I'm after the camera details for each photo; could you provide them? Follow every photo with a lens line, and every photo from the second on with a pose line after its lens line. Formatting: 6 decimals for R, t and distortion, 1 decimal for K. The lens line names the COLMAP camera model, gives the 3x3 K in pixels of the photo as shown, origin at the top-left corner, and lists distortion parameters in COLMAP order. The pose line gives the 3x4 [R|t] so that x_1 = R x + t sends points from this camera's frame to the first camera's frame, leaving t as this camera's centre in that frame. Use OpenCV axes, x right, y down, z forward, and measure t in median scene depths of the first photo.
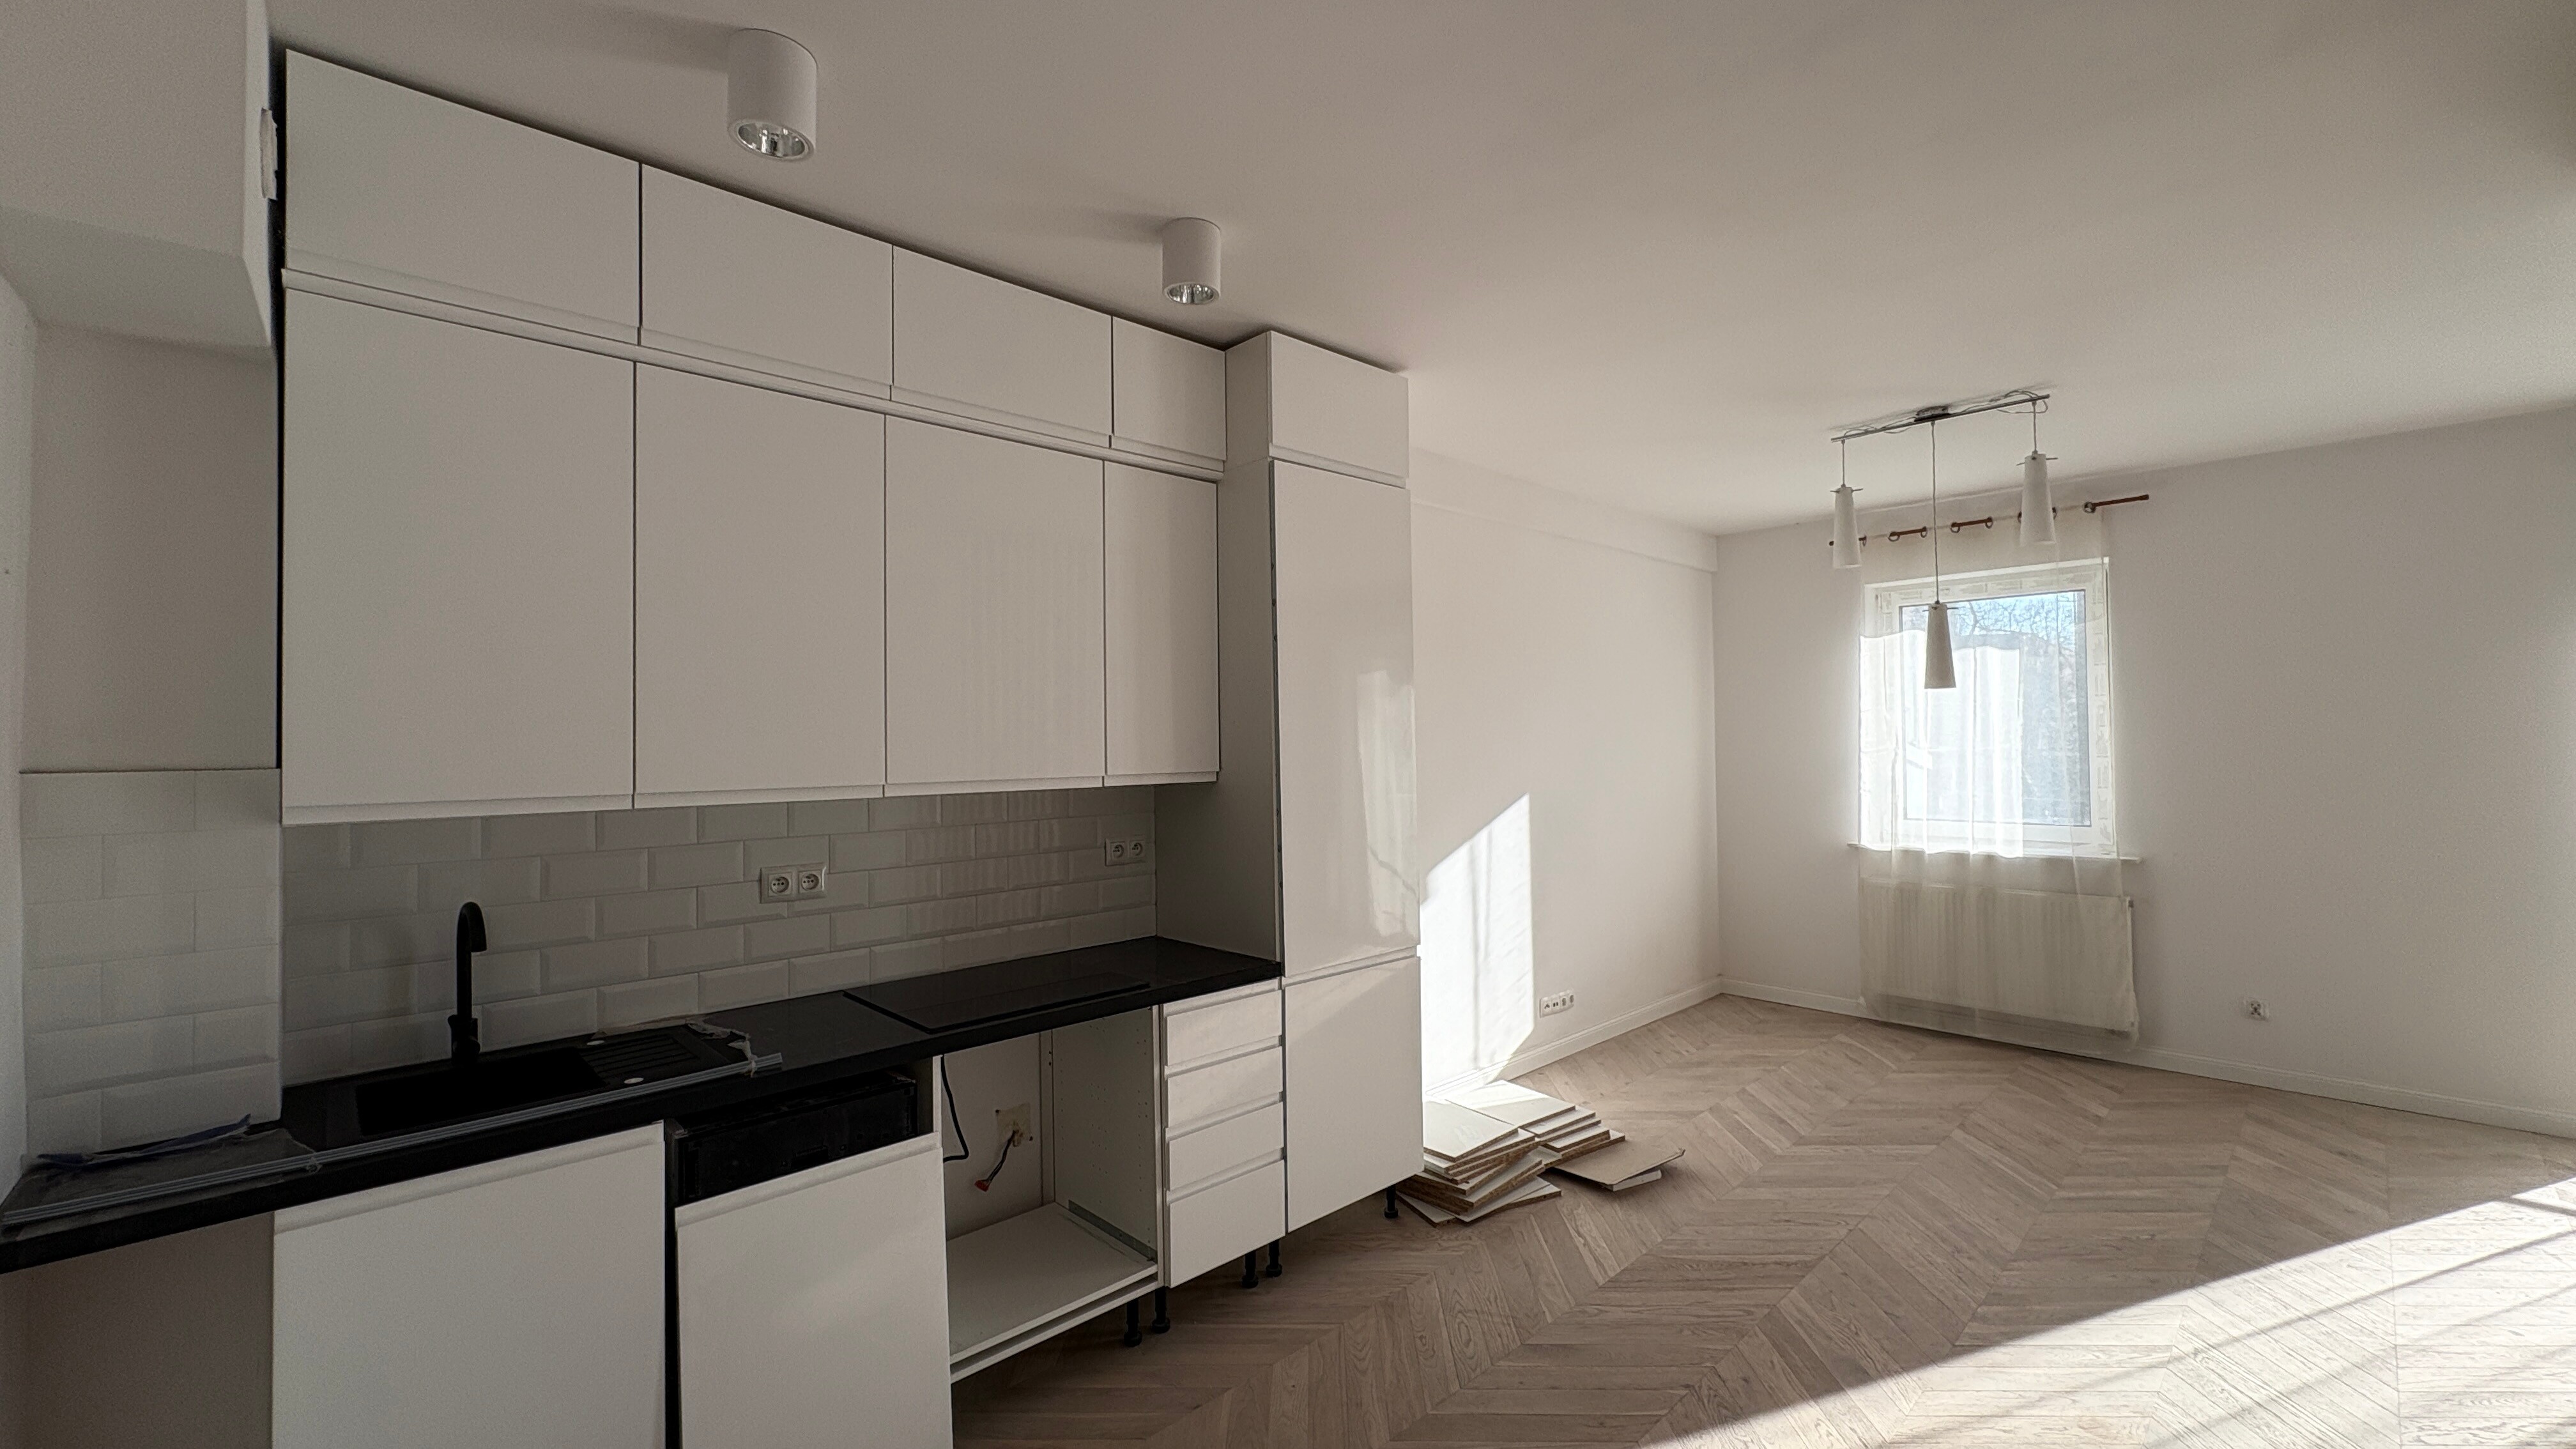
lens RADIAL K [[1022.0, 0, 1285.6], [0, 1022.0, 721.6], [0, 0, 1]] dist [-0.002498, 0.000484]
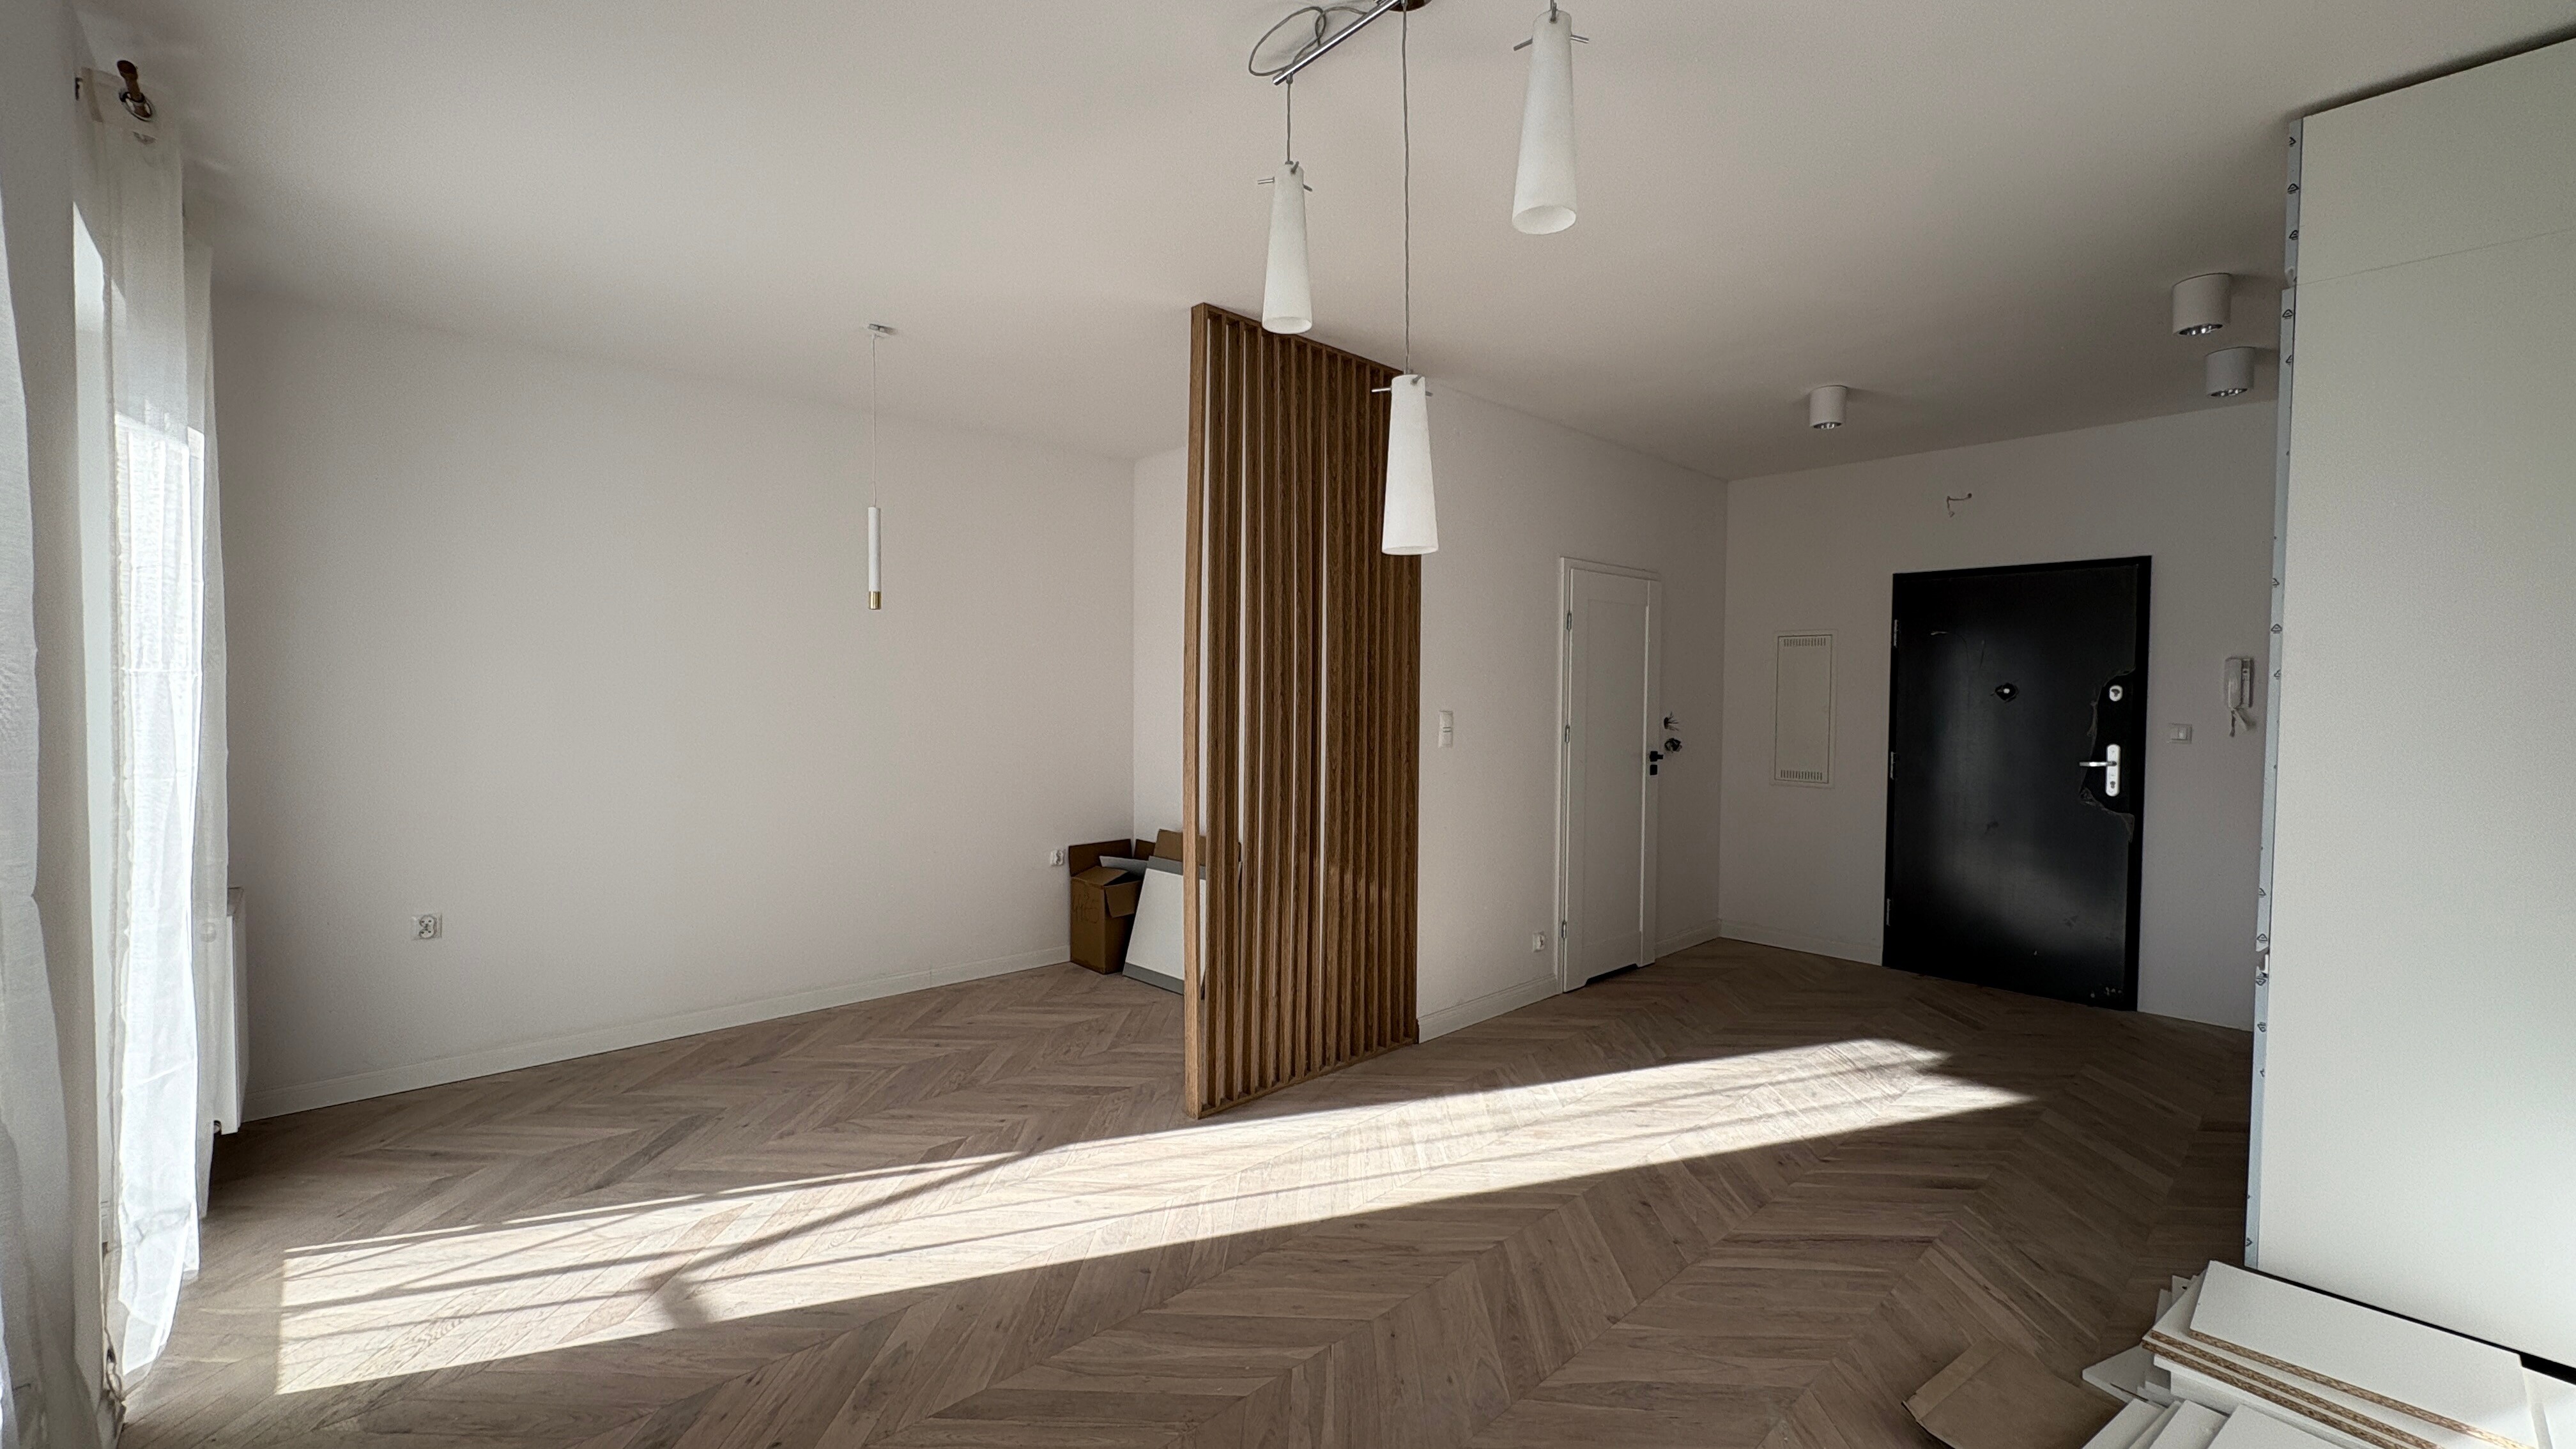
lens RADIAL K [[1022.0, 0, 1285.6], [0, 1022.0, 721.6], [0, 0, 1]] dist [-0.002498, 0.000484]
pose [[-0.999910, 0.008055, 0.010749, 0.872012], [0.008184, 0.999895, 0.011987, 0.054739], [-0.010652, 0.012074, -0.999870, 1.887867]]
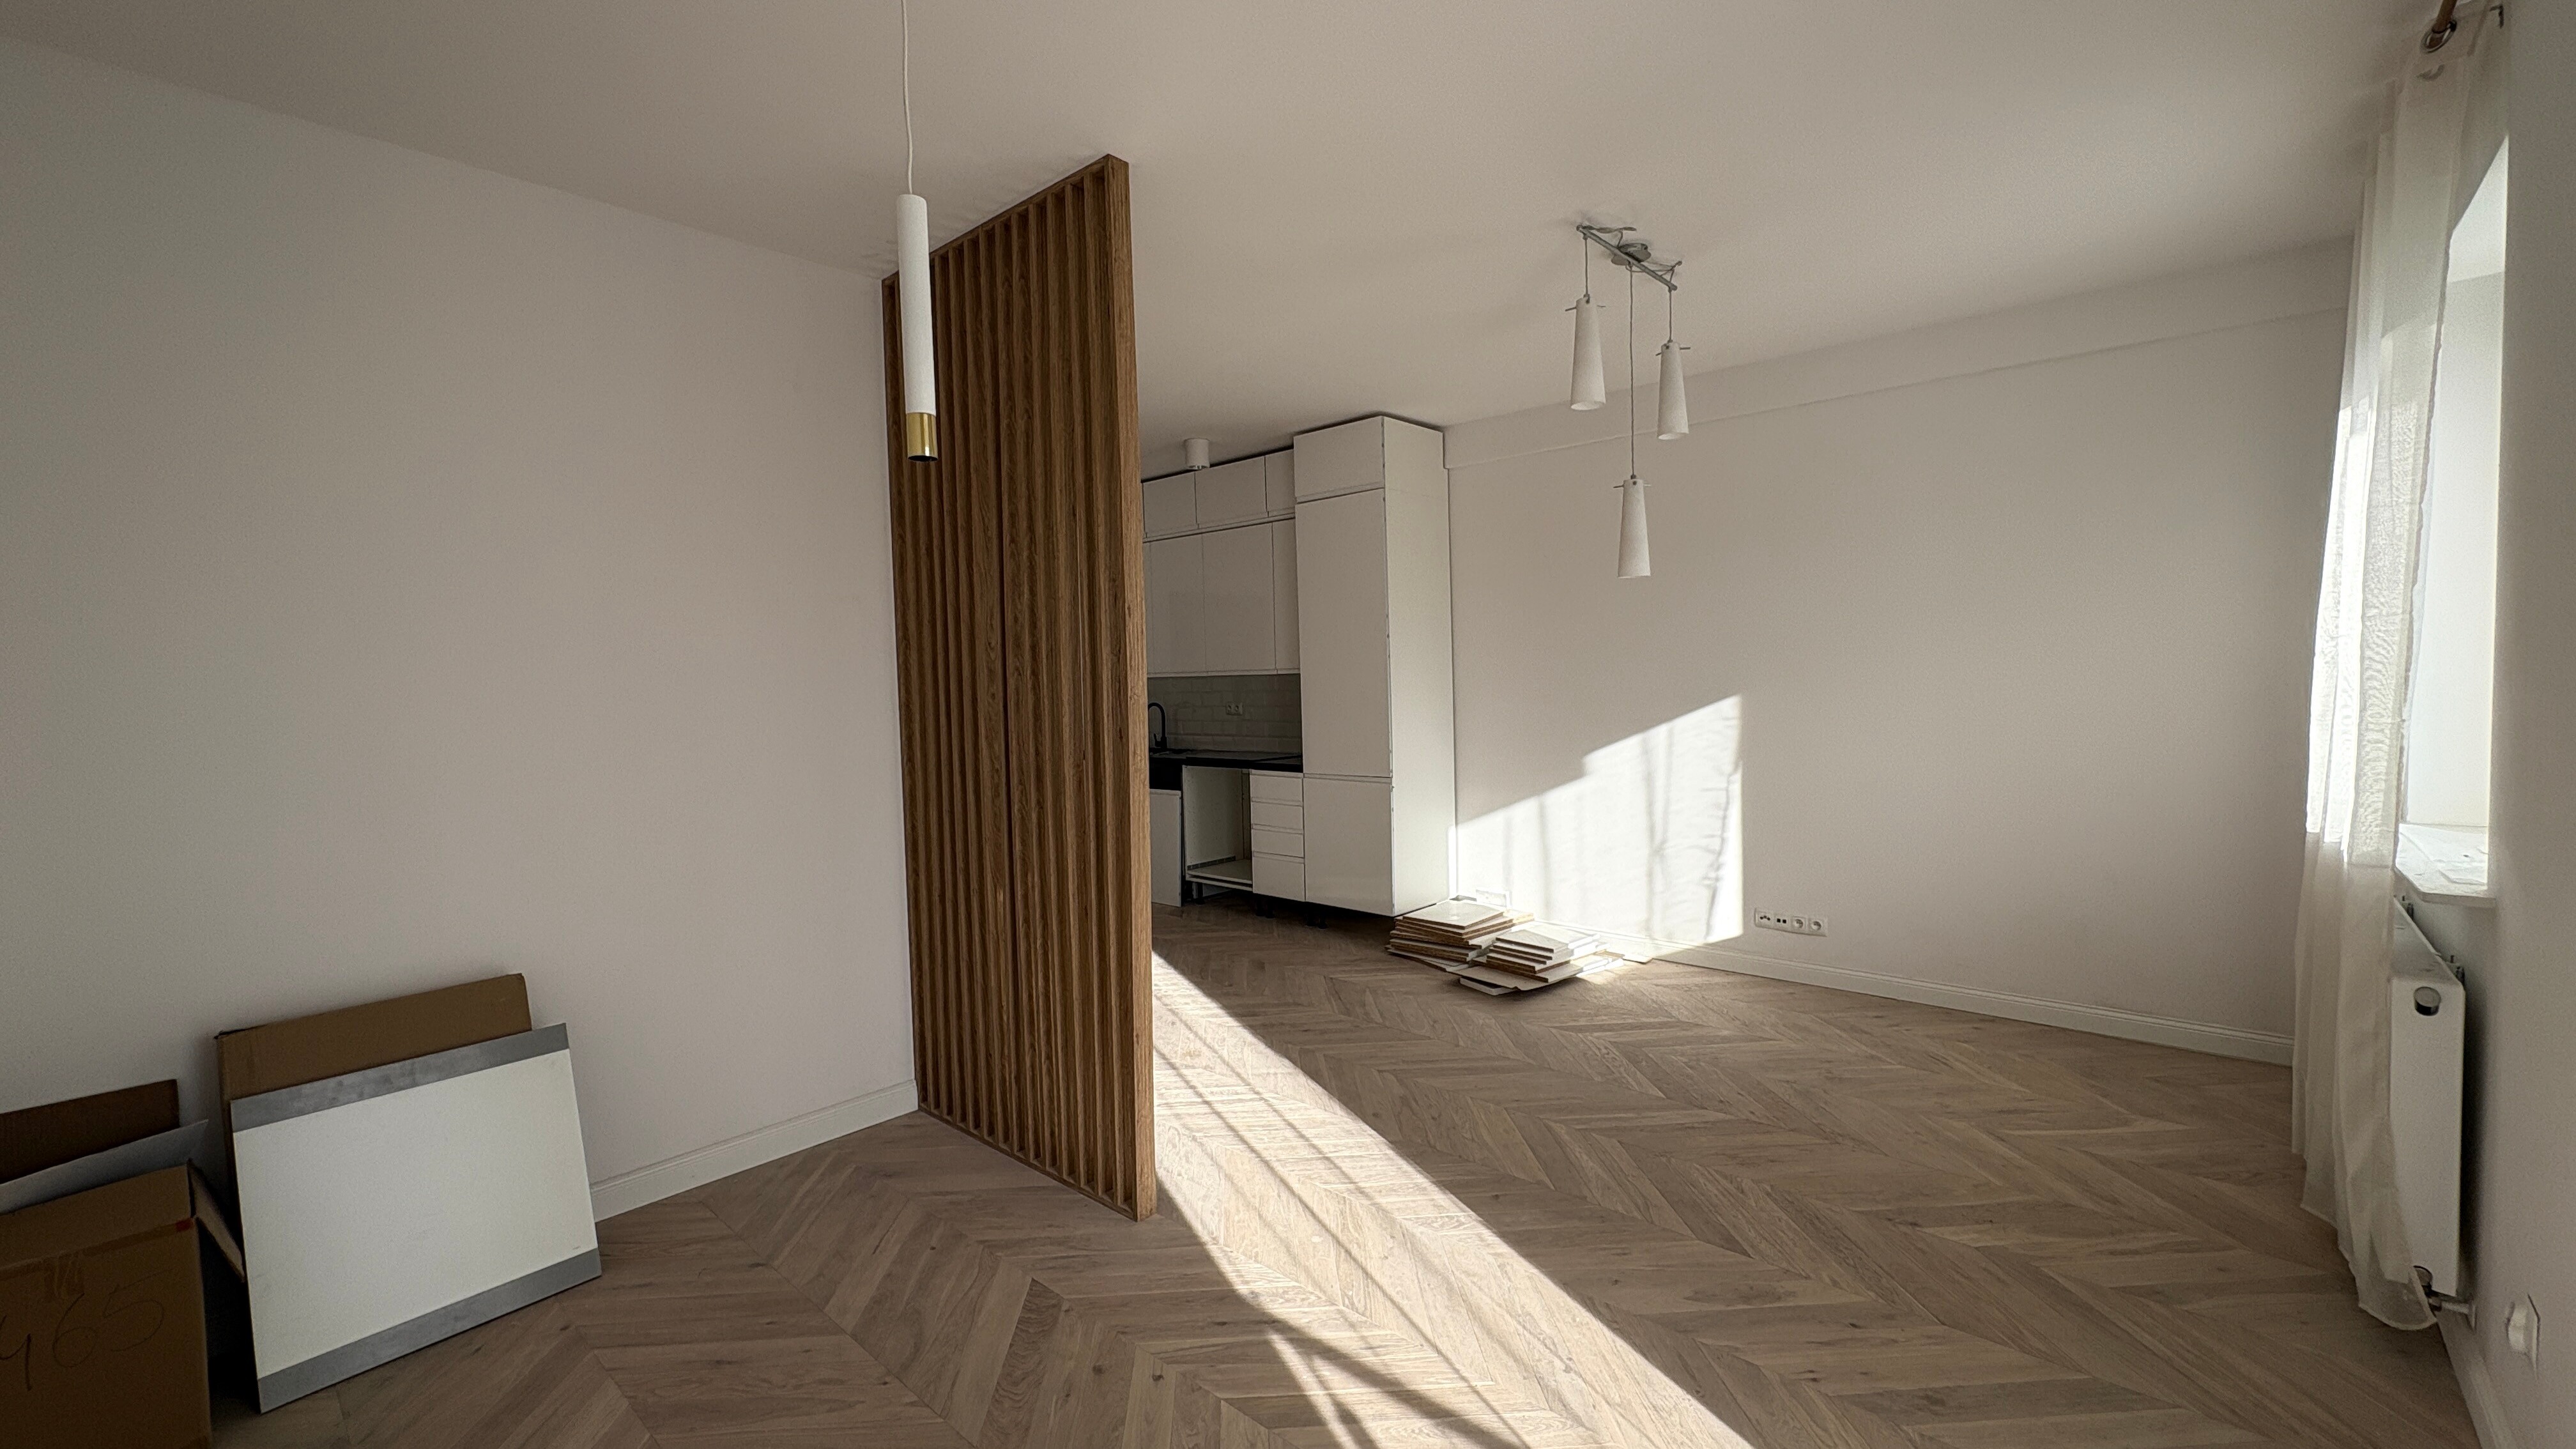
lens RADIAL K [[1022.0, 0, 1285.6], [0, 1022.0, 721.6], [0, 0, 1]] dist [-0.002498, 0.000484]
pose [[0.083480, 0.056989, -0.994879, 1.880735], [0.041489, 0.997299, 0.060609, 0.033230], [0.995645, -0.046336, 0.080890, 0.793433]]
